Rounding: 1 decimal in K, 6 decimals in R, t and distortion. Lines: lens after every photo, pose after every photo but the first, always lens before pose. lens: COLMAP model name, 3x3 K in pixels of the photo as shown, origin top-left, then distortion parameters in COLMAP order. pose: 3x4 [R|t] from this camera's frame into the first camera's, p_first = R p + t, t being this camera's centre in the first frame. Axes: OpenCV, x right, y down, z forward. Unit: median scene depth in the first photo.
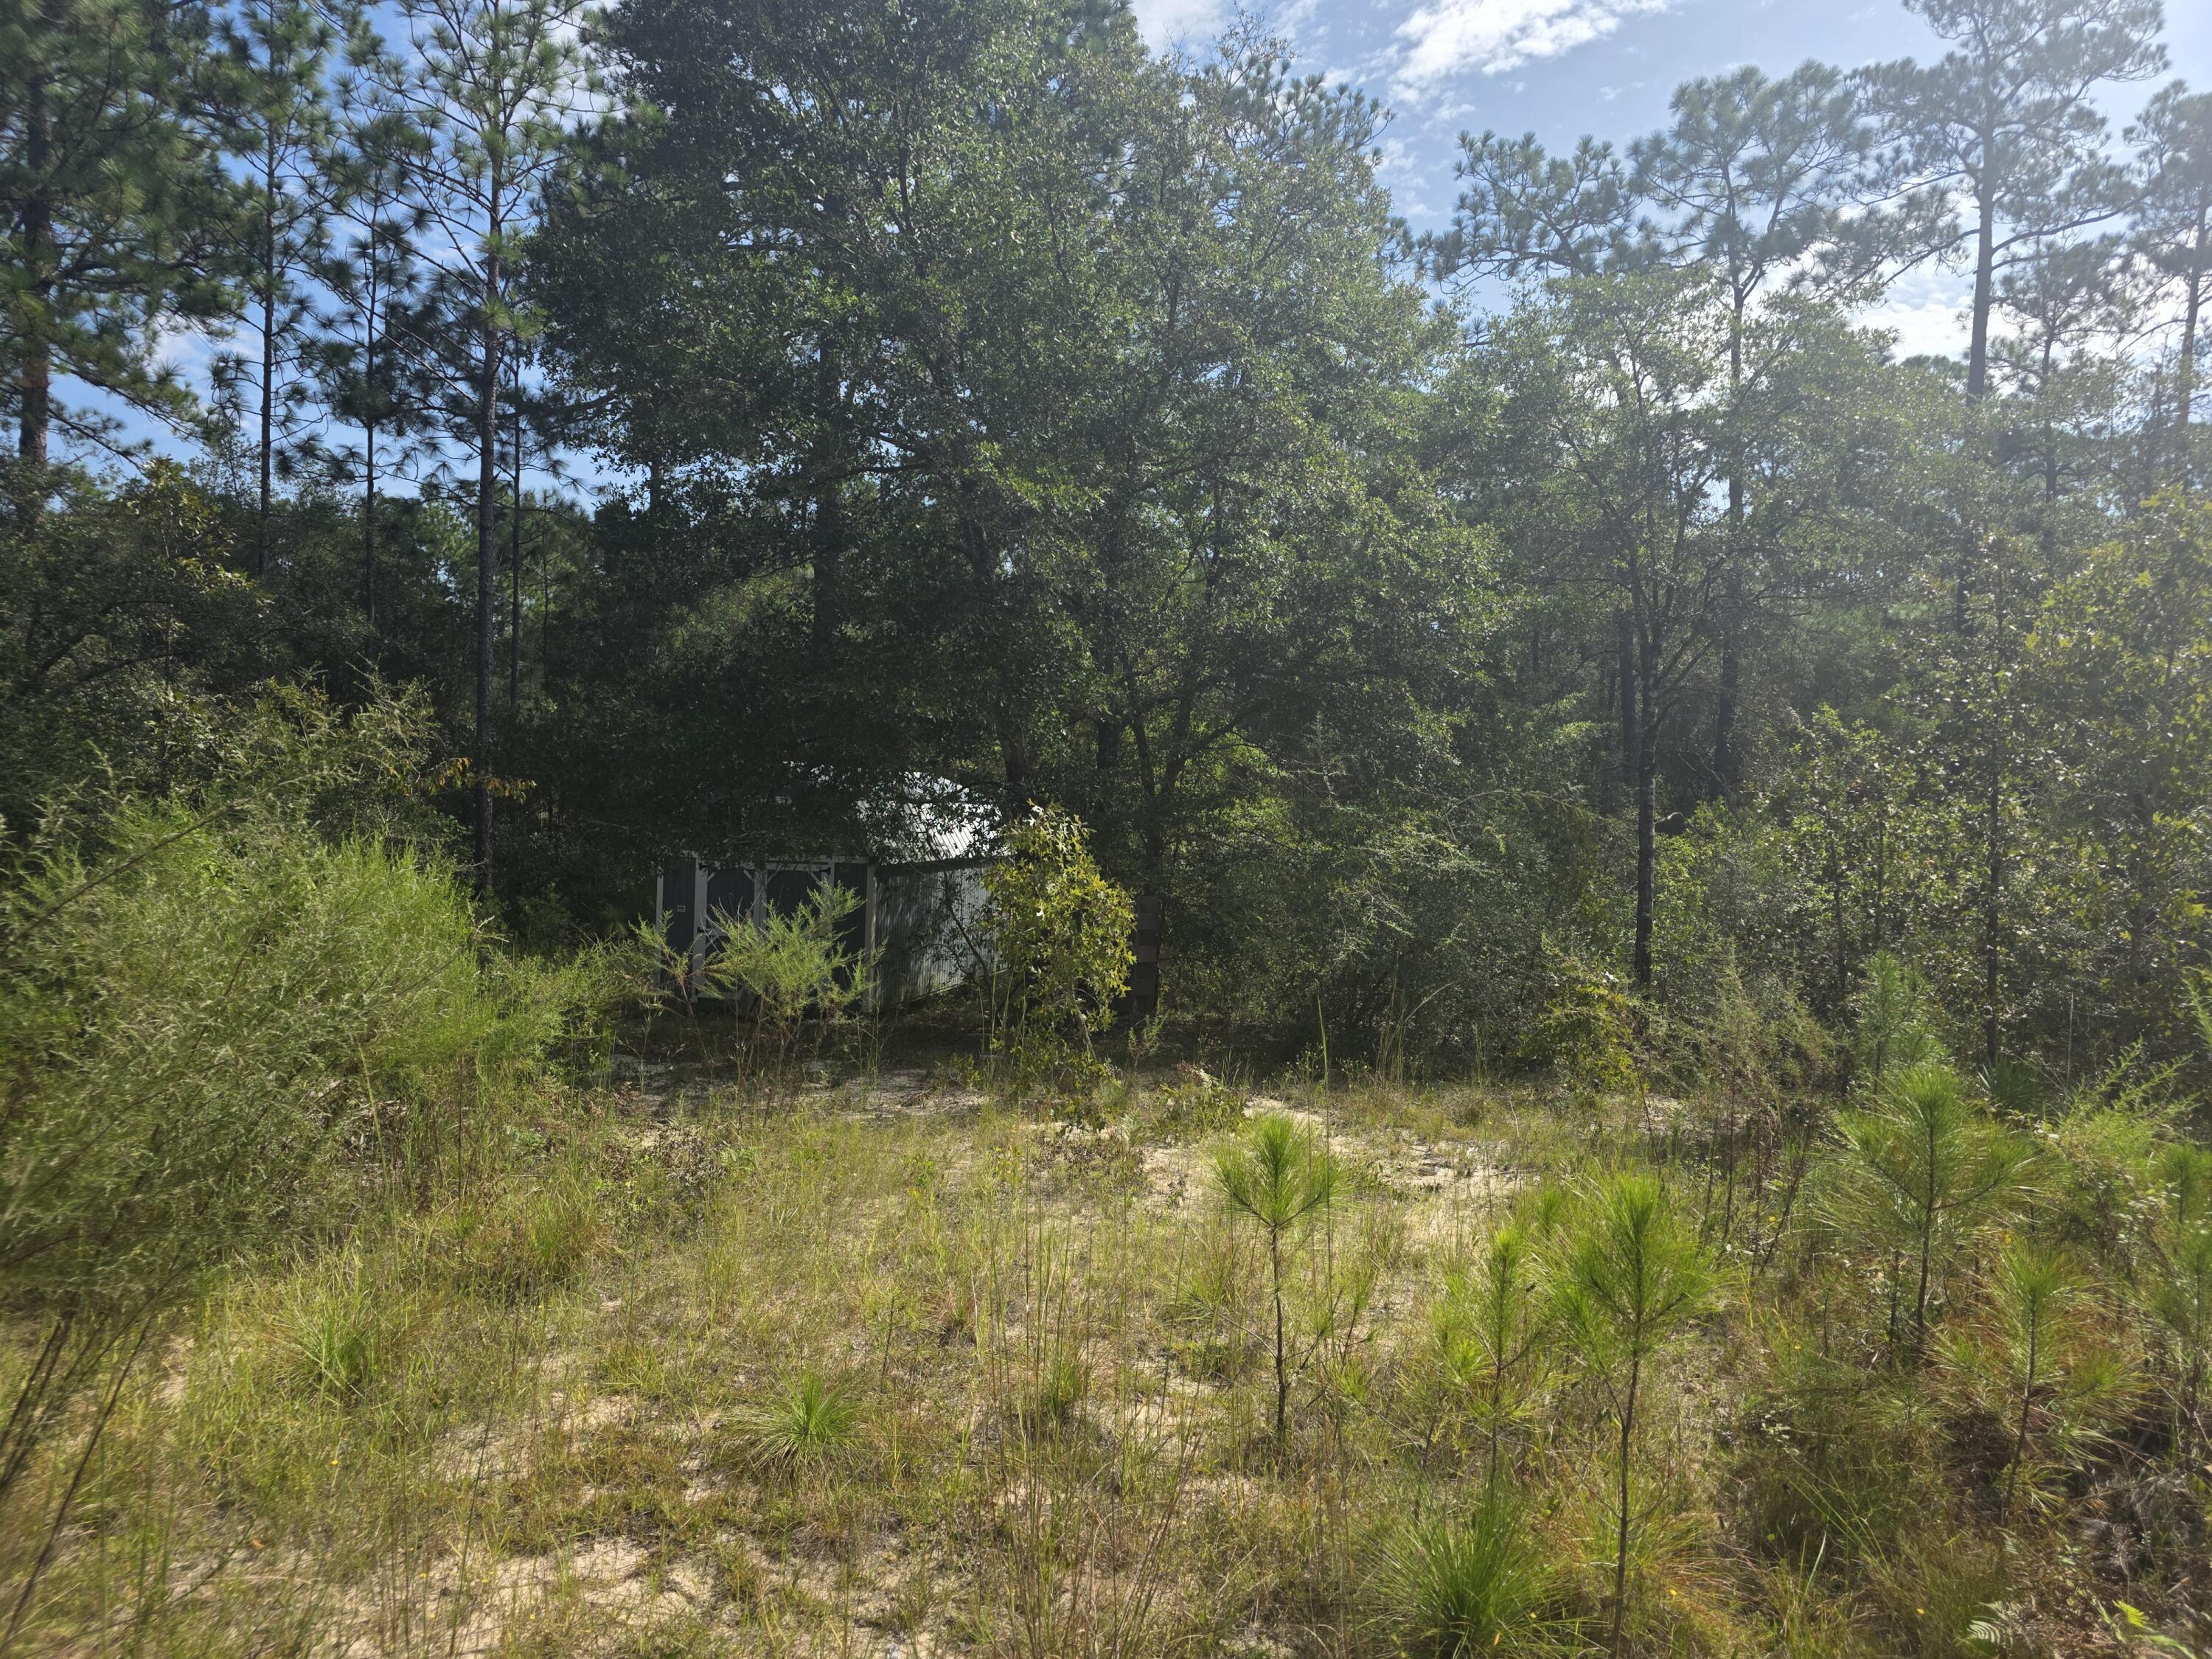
lens RADIAL K [[1523.4, 0, 1109.6], [0, 1523.4, 829.1], [0, 0, 1]] dist [0.049730, -0.043322]
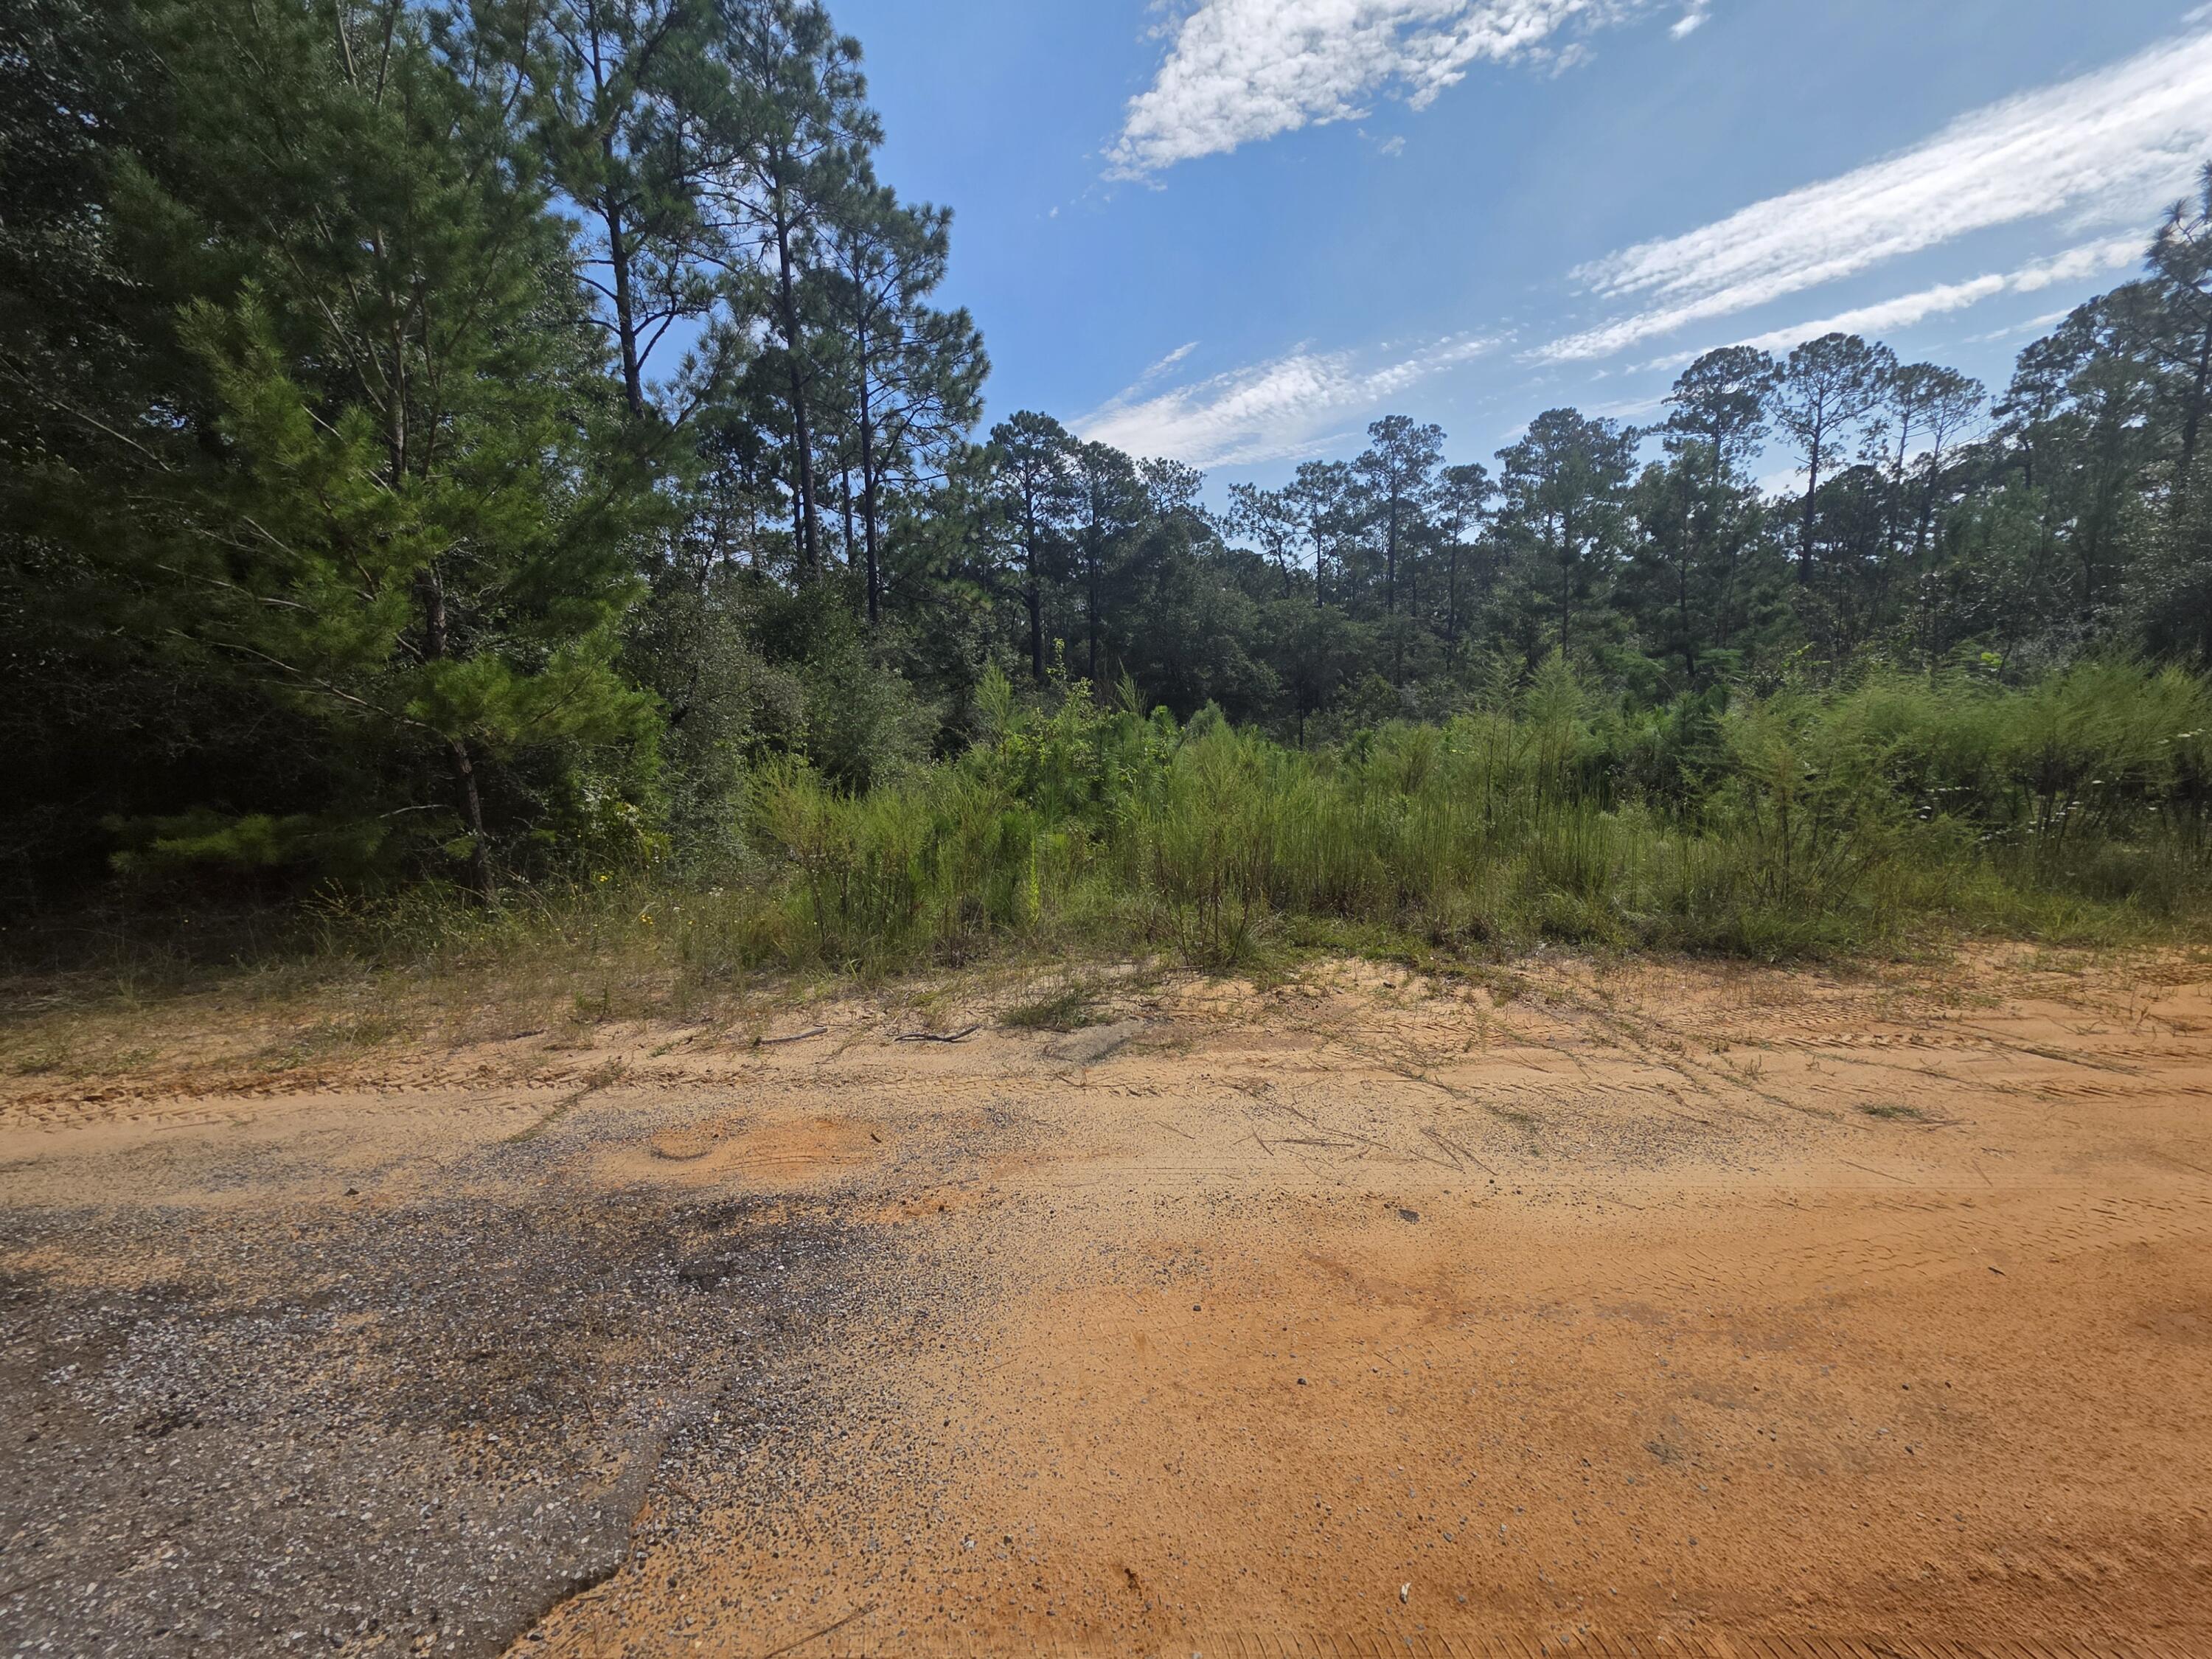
lens RADIAL K [[907.8, 0, 1104.5], [0, 907.8, 820.1], [0, 0, 1]] dist [-0.001618, 0.001534]
pose [[0.987474, -0.080362, 0.135780, -0.696016], [0.062163, 0.989121, 0.133328, -0.117769], [-0.145017, -0.123217, 0.981727, -1.789450]]
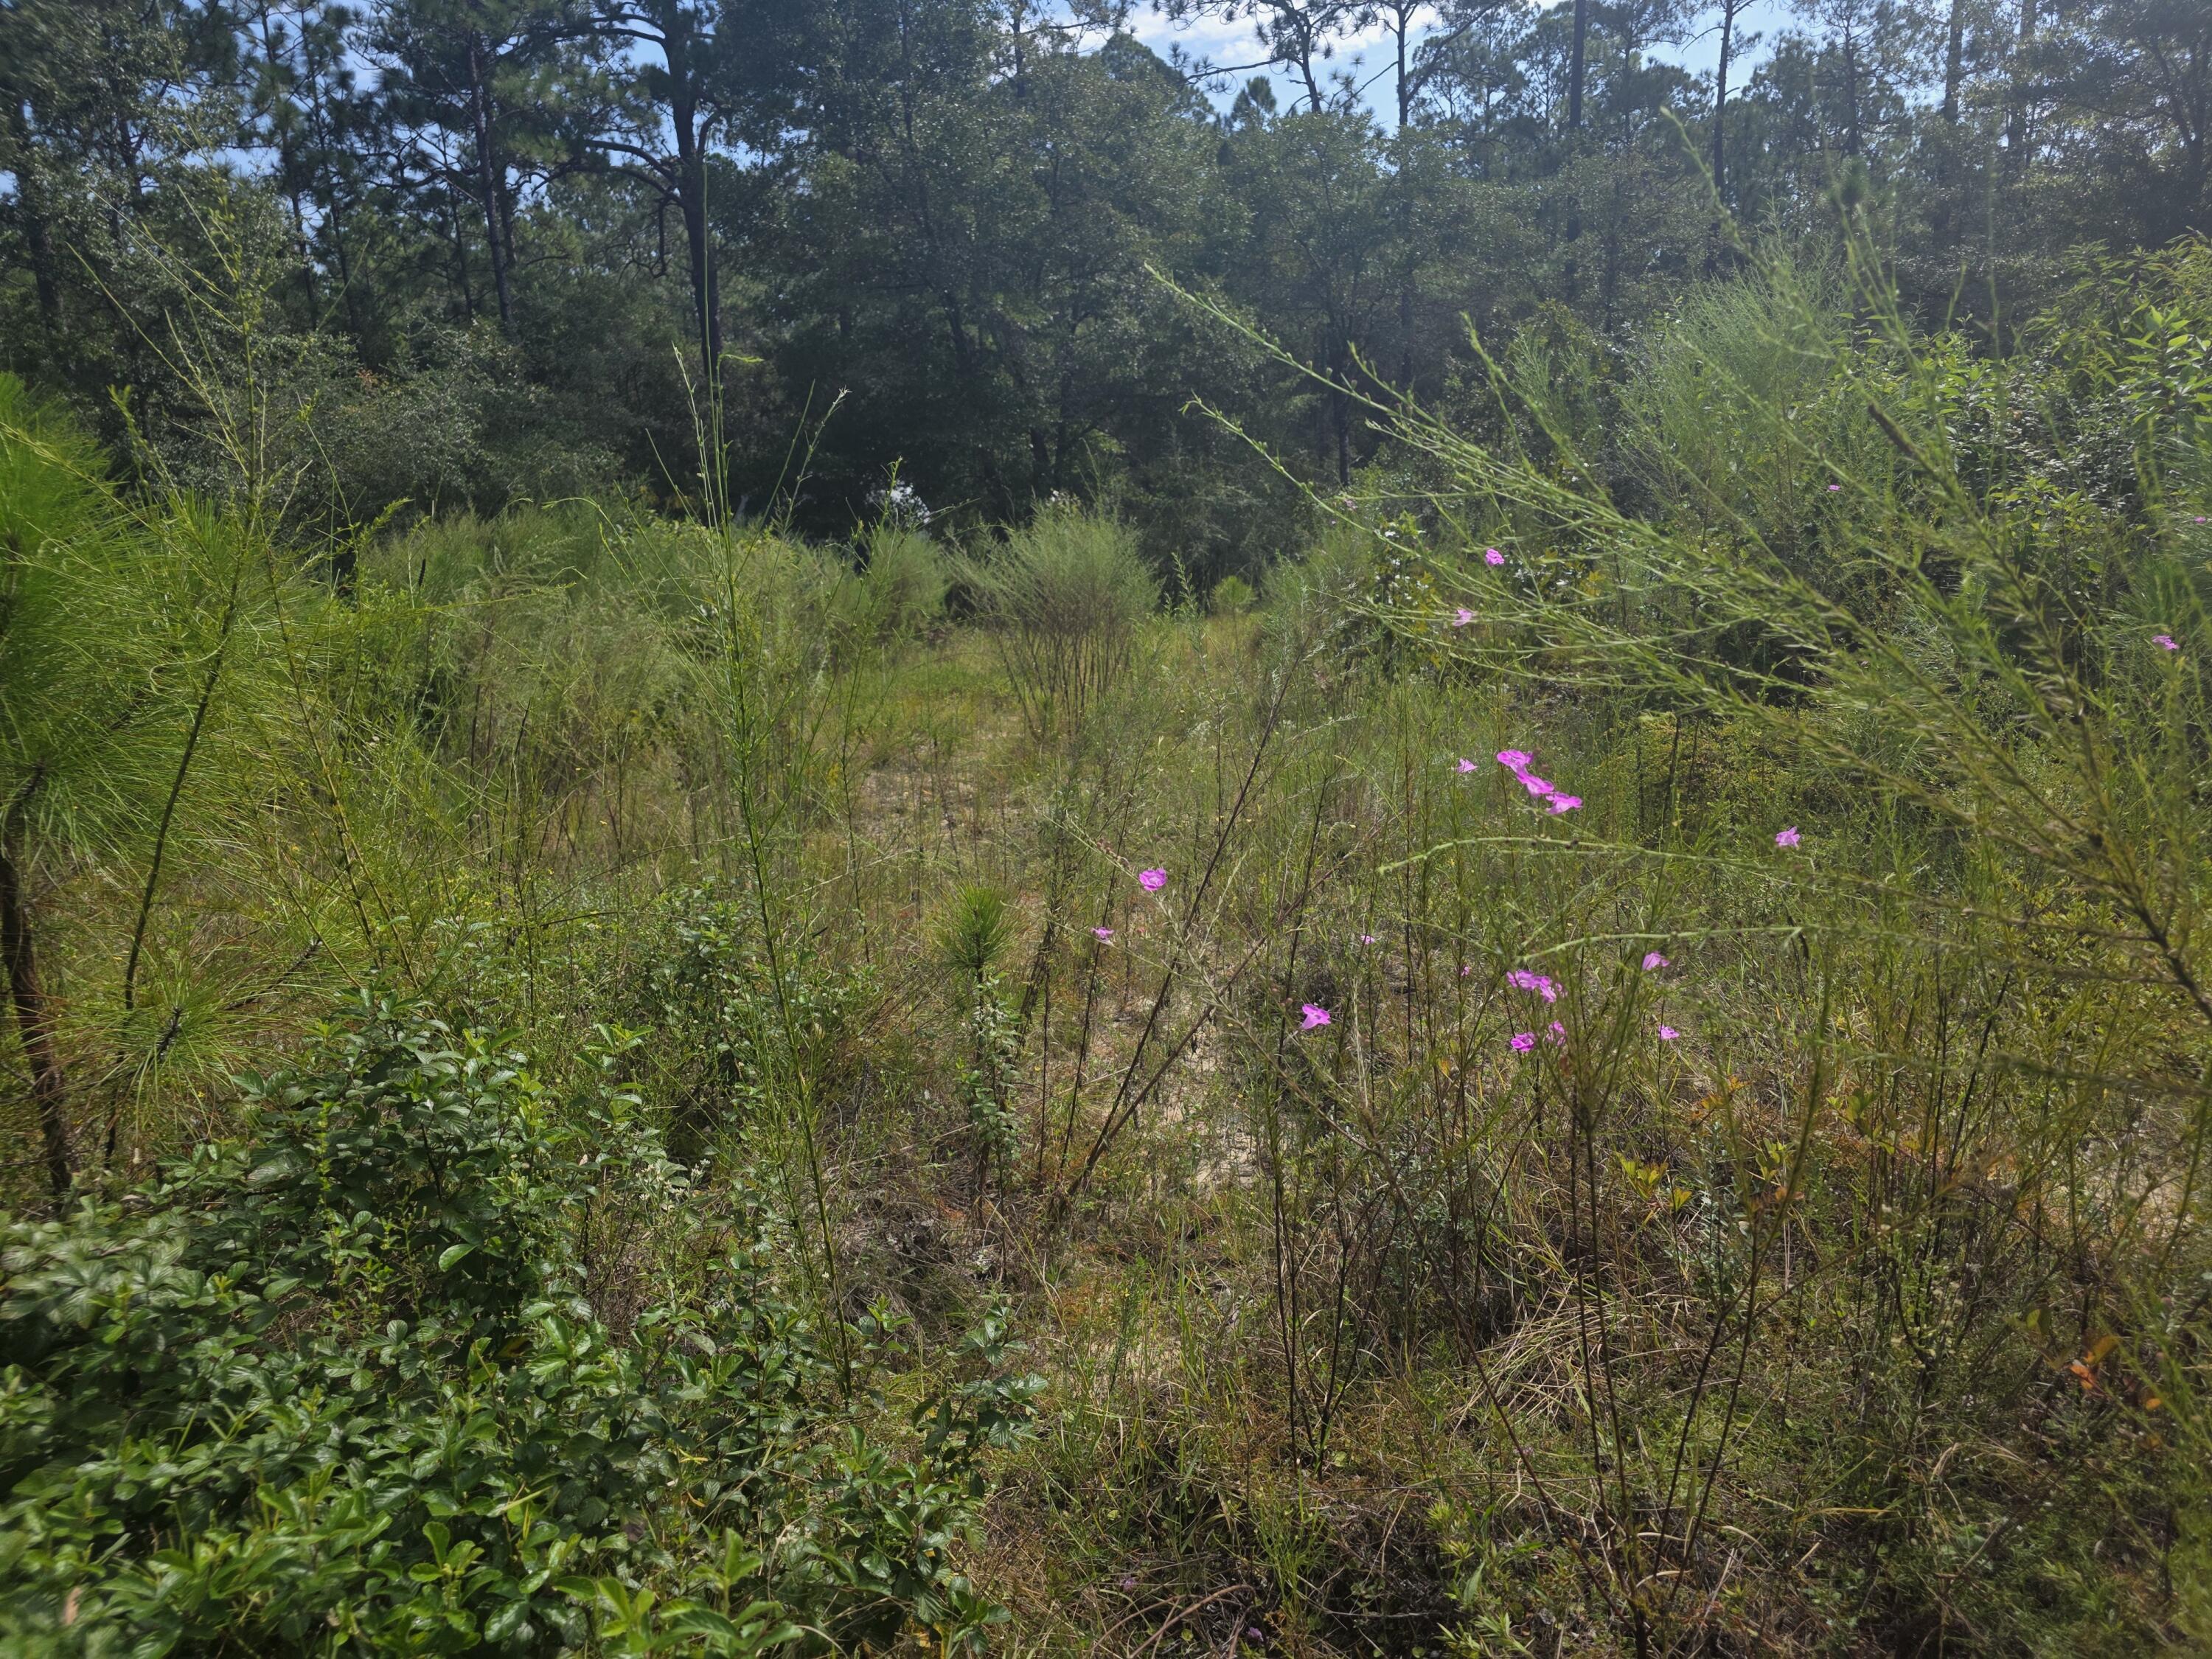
lens RADIAL K [[1523.4, 0, 1124.3], [0, 1523.4, 831.5], [0, 0, 1]] dist [0.049730, -0.043322]
pose [[0.979569, -0.121870, 0.159977, -0.220926], [0.082926, 0.969469, 0.230766, -0.024246], [-0.183216, -0.212785, 0.959768, -0.709088]]
